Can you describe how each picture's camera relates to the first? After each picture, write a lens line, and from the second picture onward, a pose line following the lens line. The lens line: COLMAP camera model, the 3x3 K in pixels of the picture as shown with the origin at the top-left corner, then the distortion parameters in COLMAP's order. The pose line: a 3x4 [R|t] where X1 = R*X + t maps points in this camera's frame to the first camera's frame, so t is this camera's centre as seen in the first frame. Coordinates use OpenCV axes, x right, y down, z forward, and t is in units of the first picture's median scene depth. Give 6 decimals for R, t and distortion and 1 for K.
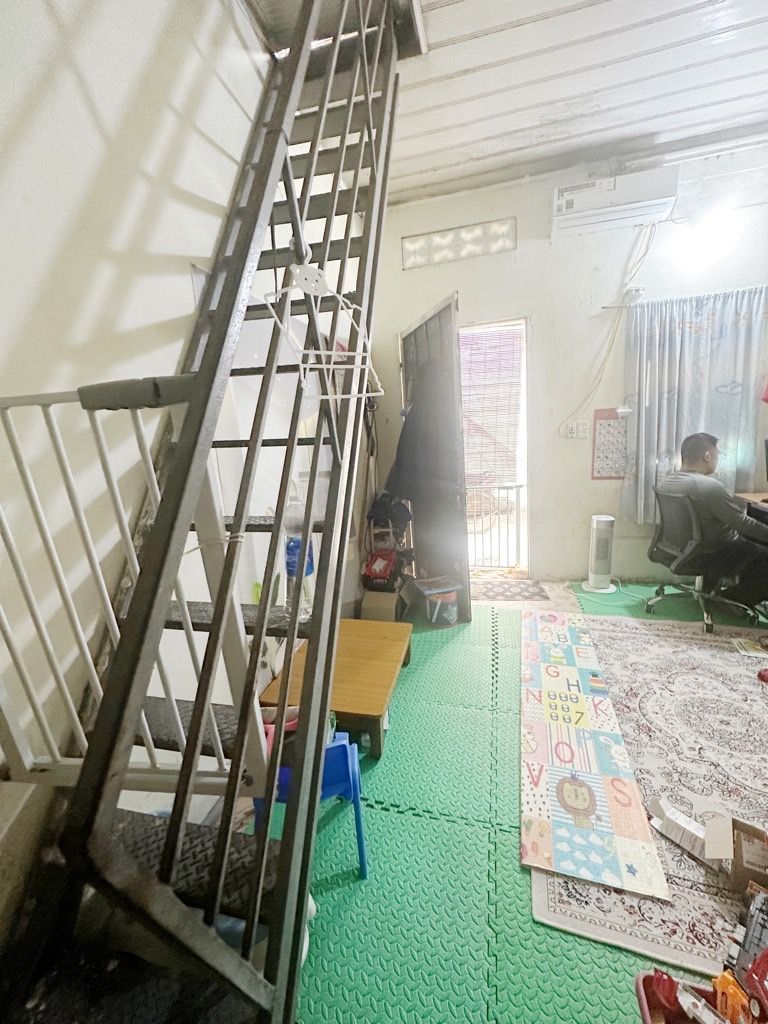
lens RADIAL K [[411.0, 0, 381.9], [0, 411.0, 513.0], [0, 0, 1]] dist [-0.000662, -0.000196]
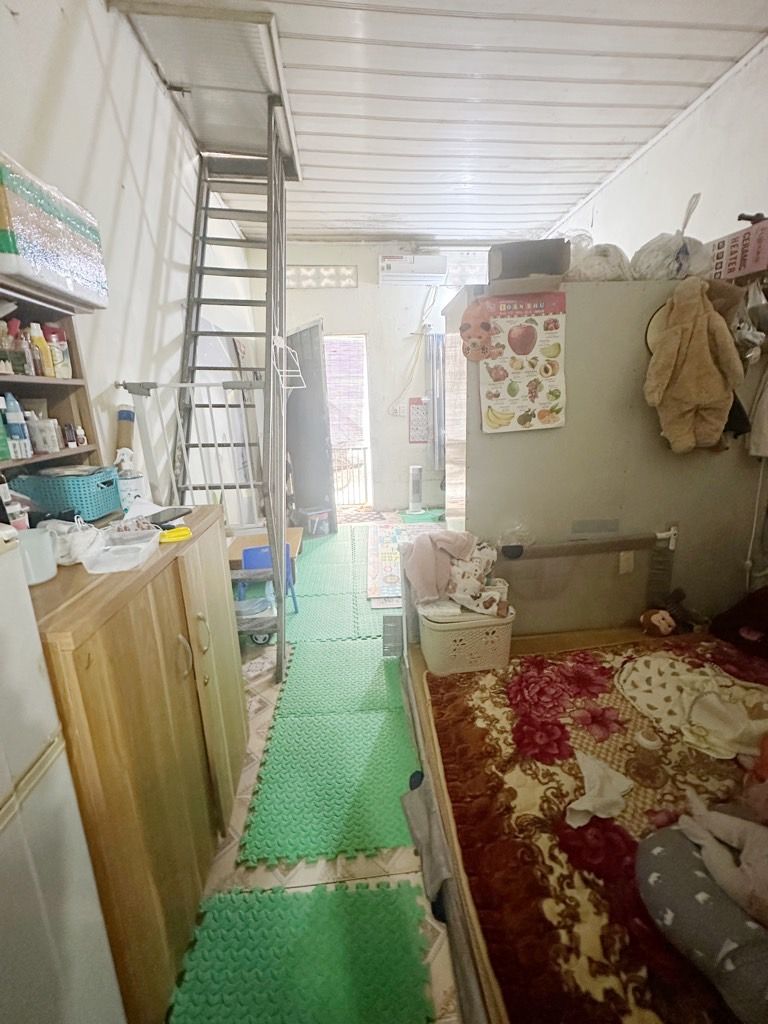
lens RADIAL K [[411.0, 0, 384.9], [0, 411.0, 512.4], [0, 0, 1]] dist [-0.000662, -0.000196]
pose [[0.937481, -0.045181, 0.345093, -0.147728], [0.031469, 0.998481, 0.045235, 0.125008], [-0.346612, -0.031547, 0.937478, -0.512672]]
